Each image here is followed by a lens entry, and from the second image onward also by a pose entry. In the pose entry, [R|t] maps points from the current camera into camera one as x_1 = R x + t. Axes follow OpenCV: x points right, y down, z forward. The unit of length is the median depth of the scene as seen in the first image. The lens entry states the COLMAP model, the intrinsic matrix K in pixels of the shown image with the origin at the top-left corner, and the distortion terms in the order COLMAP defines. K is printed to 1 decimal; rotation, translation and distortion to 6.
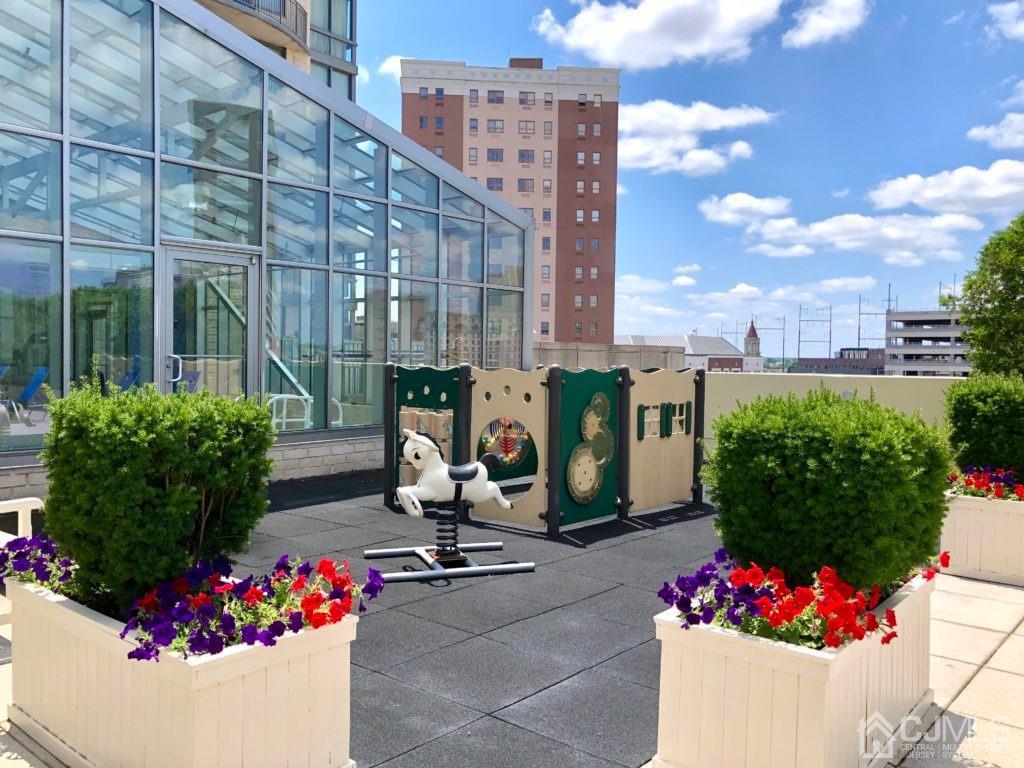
lens RADIAL K [[850.6, 0, 508.9], [0, 850.6, 384.4], [0, 0, 1]] dist [-0.003815, -0.003665]
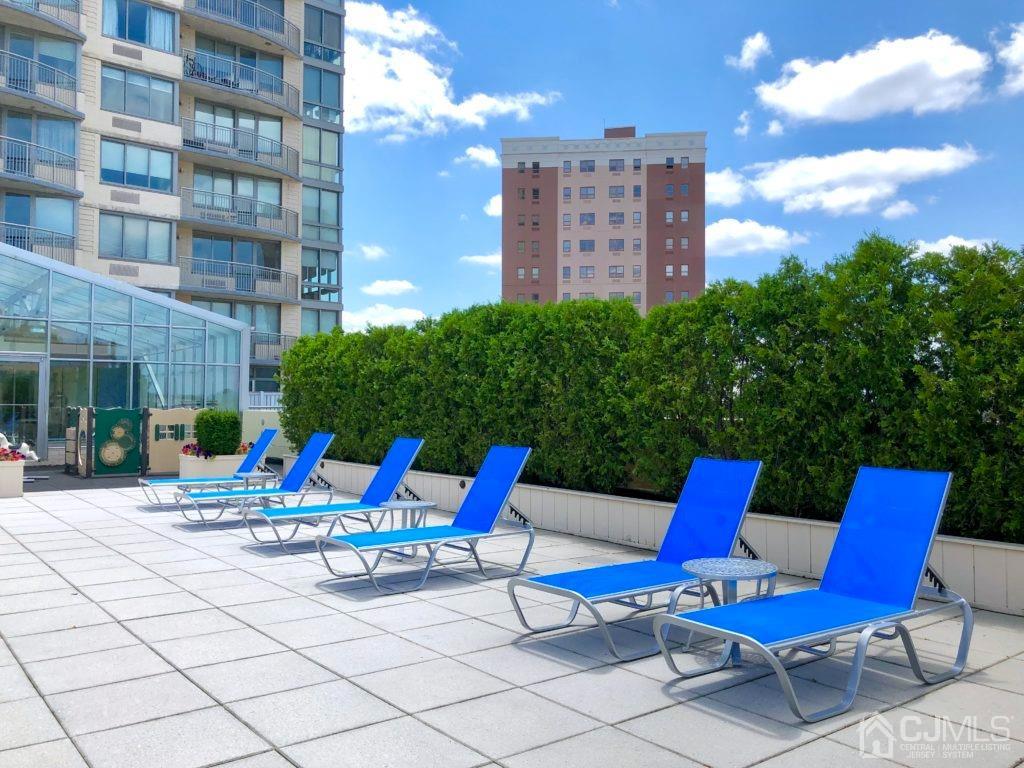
lens RADIAL K [[850.6, 0, 515.5], [0, 850.6, 383.3], [0, 0, 1]] dist [-0.003815, -0.003665]
pose [[0.980427, -0.019118, -0.195952, 0.101739], [0.007435, 0.998159, -0.060187, 0.003921], [0.196742, 0.057552, 0.978765, -0.066496]]
